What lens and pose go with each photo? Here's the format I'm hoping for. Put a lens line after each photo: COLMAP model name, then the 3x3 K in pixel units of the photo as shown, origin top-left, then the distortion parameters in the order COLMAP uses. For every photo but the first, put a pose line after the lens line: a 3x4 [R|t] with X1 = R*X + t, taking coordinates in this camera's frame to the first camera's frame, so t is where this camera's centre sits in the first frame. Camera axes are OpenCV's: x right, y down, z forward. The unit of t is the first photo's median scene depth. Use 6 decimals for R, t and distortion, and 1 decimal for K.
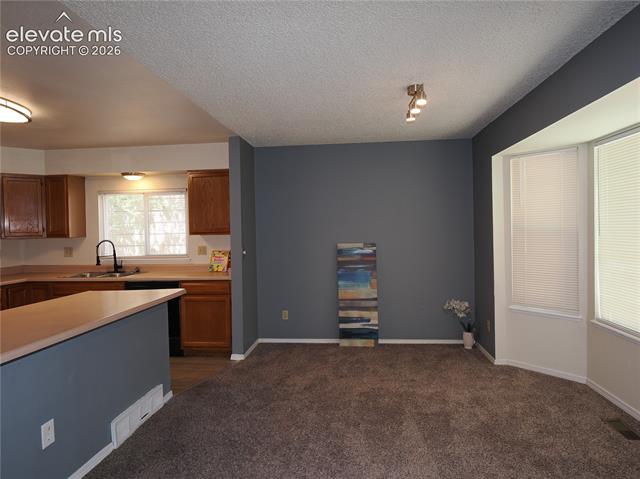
lens RADIAL K [[404.6, 0, 322.0], [0, 404.6, 237.6], [0, 0, 1]] dist [-0.002125, 0.004367]
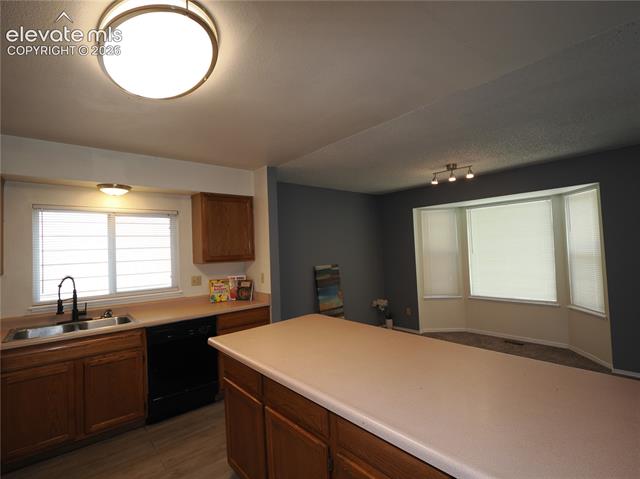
lens RADIAL K [[308.8, 0, 330.2], [0, 308.8, 240.0], [0, 0, 1]] dist [-0.014759, 0.001181]
pose [[0.682272, 0.017556, 0.730887, -0.621413], [0.040727, 0.997247, -0.061972, -0.004179], [-0.729963, 0.072049, 0.679679, 0.321255]]
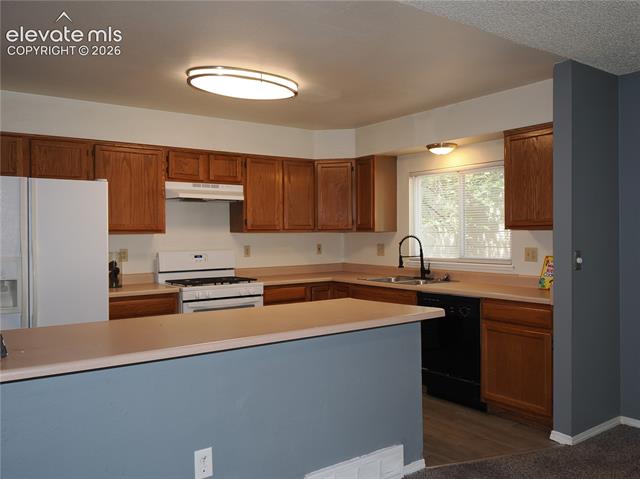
lens RADIAL K [[551.3, 0, 326.9], [0, 551.3, 234.5], [0, 0, 1]] dist [-0.003781, 0.012701]
pose [[0.661311, 0.015073, -0.749961, 0.147381], [-0.016748, 0.999846, 0.005326, 0.001354], [0.749925, 0.009038, 0.661461, 0.192615]]
